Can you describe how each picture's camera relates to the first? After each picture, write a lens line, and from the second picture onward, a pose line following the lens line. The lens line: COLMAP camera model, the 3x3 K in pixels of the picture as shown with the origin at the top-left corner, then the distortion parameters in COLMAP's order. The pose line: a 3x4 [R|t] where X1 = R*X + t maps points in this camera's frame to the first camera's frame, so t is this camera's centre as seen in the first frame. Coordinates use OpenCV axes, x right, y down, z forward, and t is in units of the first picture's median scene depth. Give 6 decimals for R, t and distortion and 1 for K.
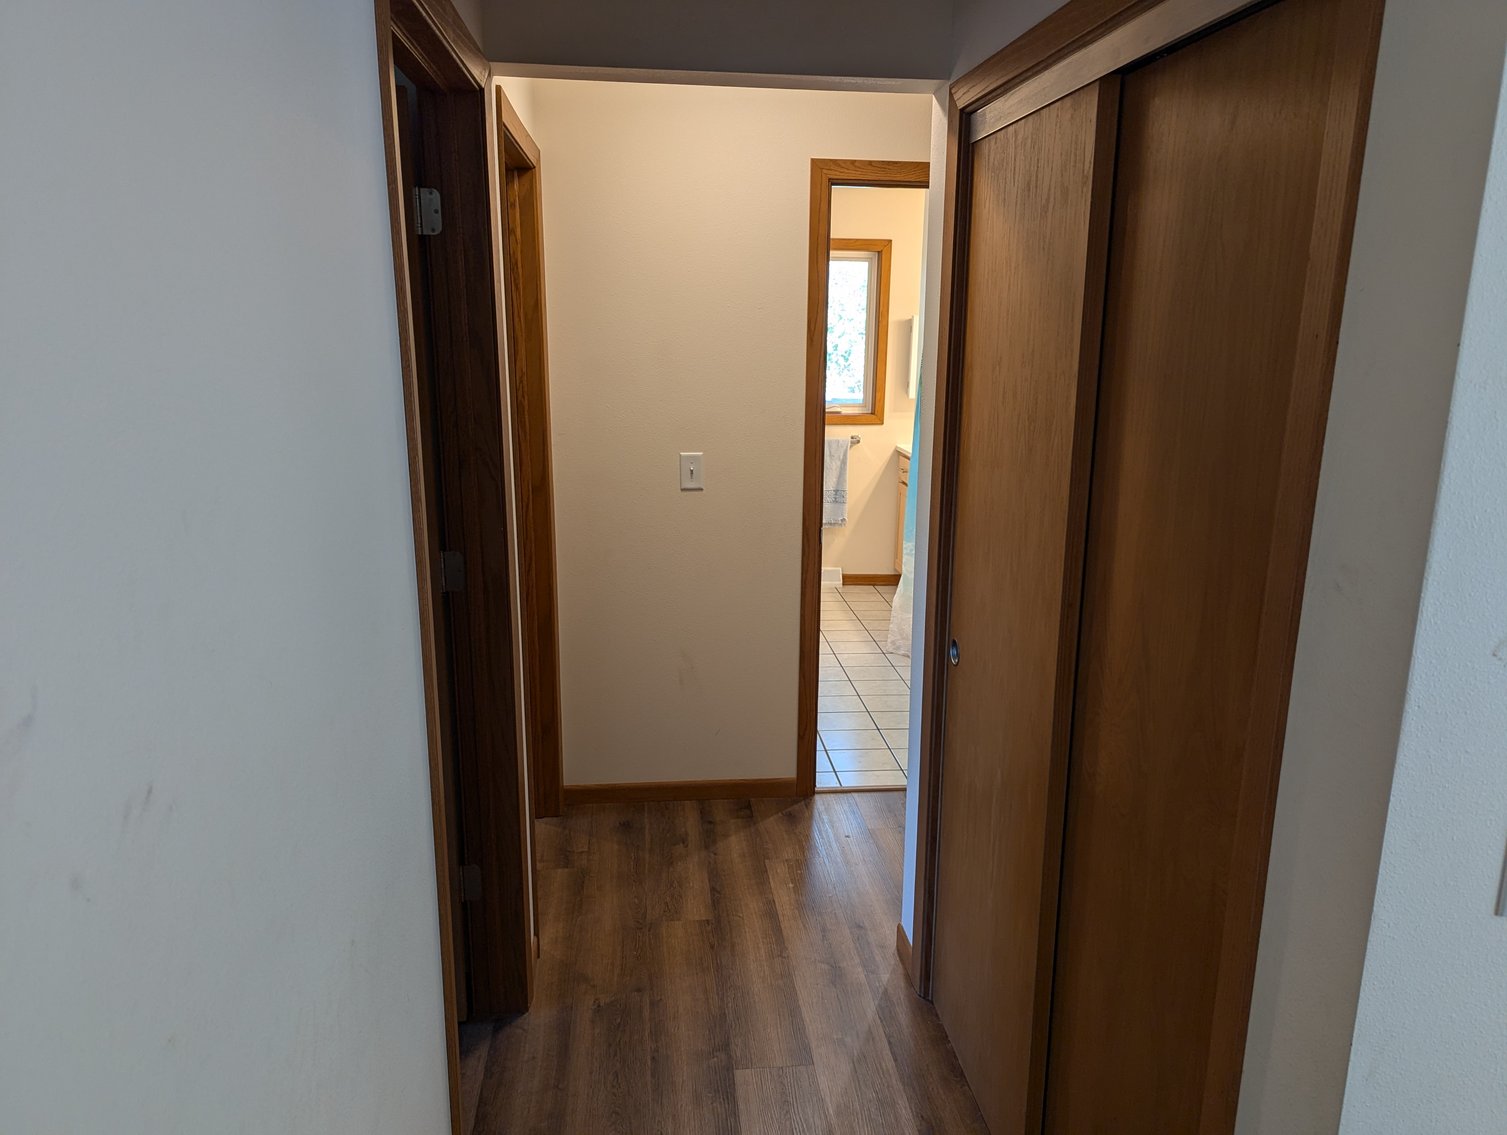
lens RADIAL K [[1054.6, 0, 752.4], [0, 1054.6, 565.3], [0, 0, 1]] dist [0.054629, -0.048412]
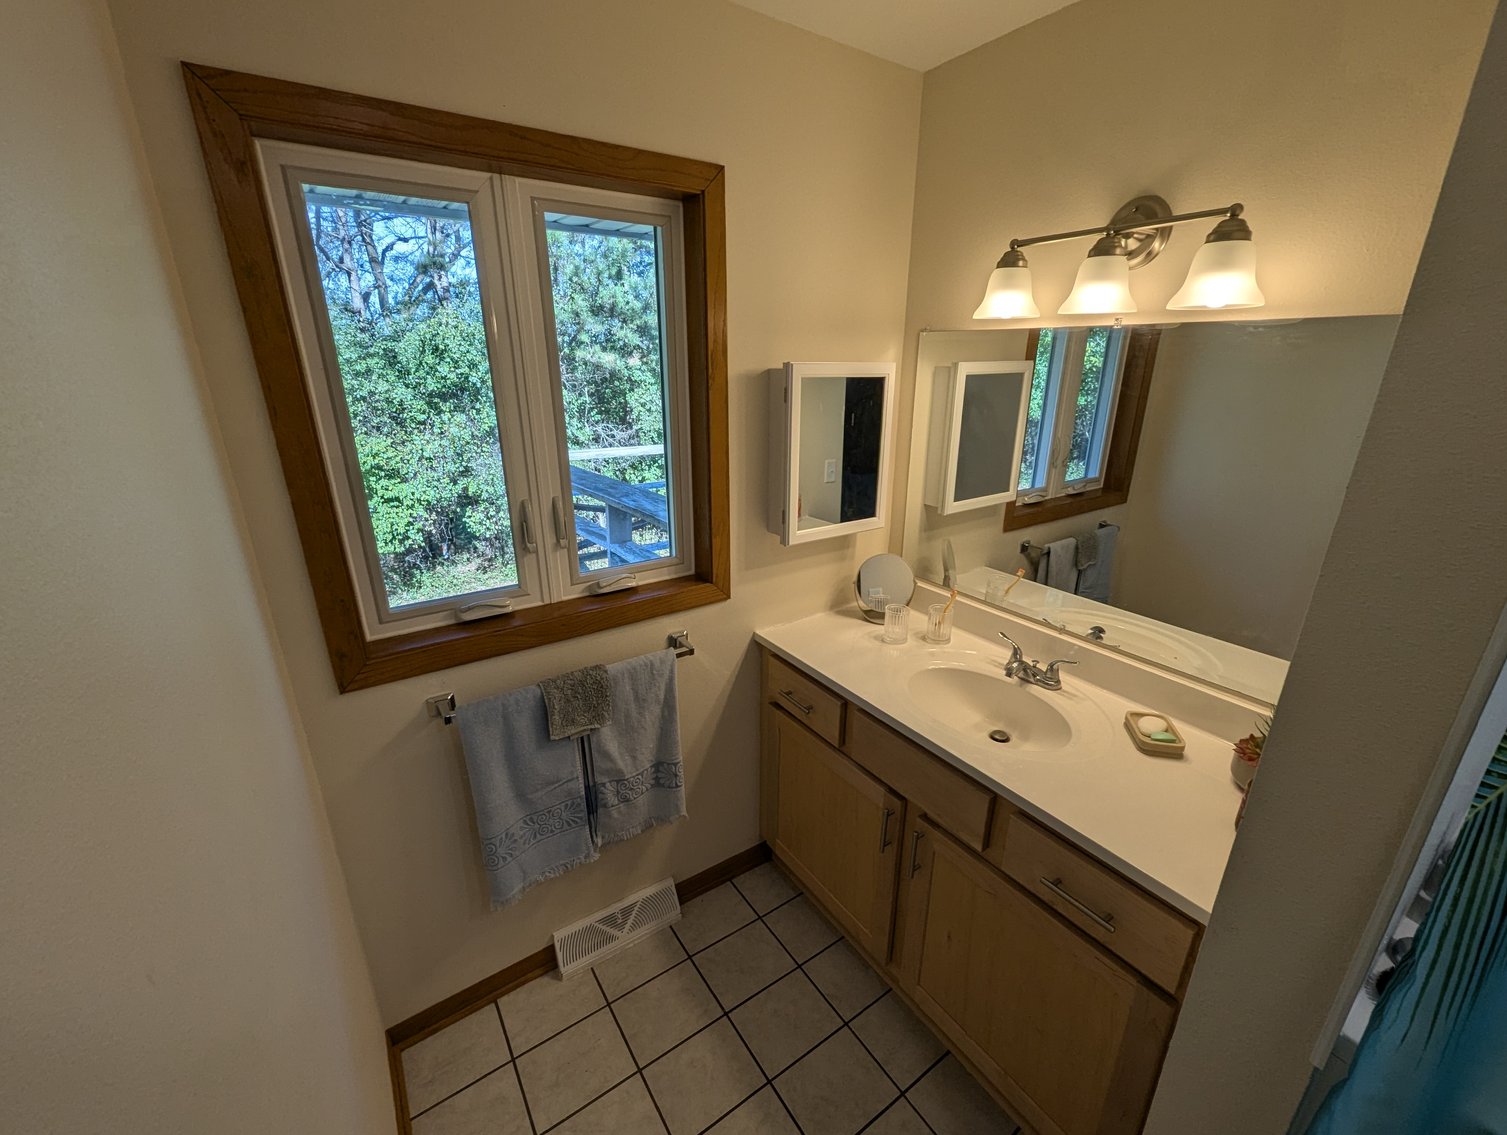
lens RADIAL K [[626.4, 0, 752.2], [0, 626.4, 572.1], [0, 0, 1]] dist [-0.001050, 0.000918]
pose [[0.880347, -0.172646, 0.441794, 0.011695], [0.122066, 0.982497, 0.140708, -0.182783], [-0.458354, -0.069944, 0.886013, 0.749269]]
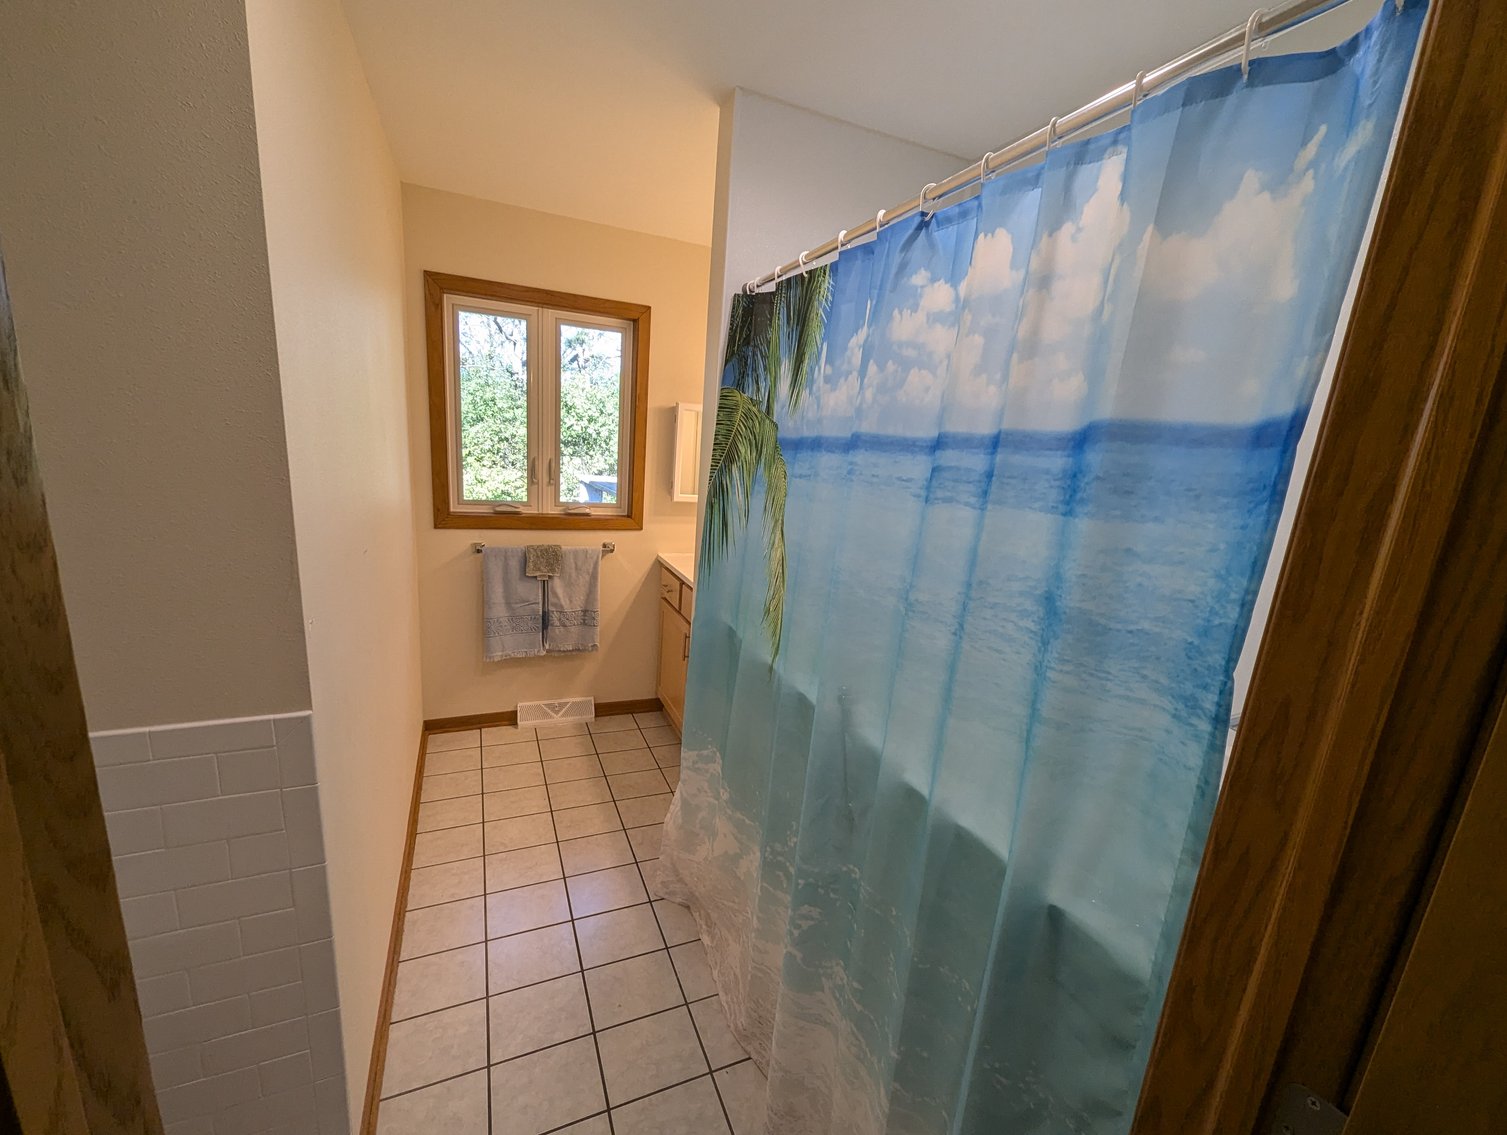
lens RADIAL K [[626.4, 0, 754.2], [0, 626.4, 574.8], [0, 0, 1]] dist [-0.001050, 0.000918]
pose [[0.951725, -0.010801, 0.306763, 0.055752], [0.006716, 0.999874, 0.014368, -0.104302], [-0.306880, -0.011614, 0.951677, 0.499108]]
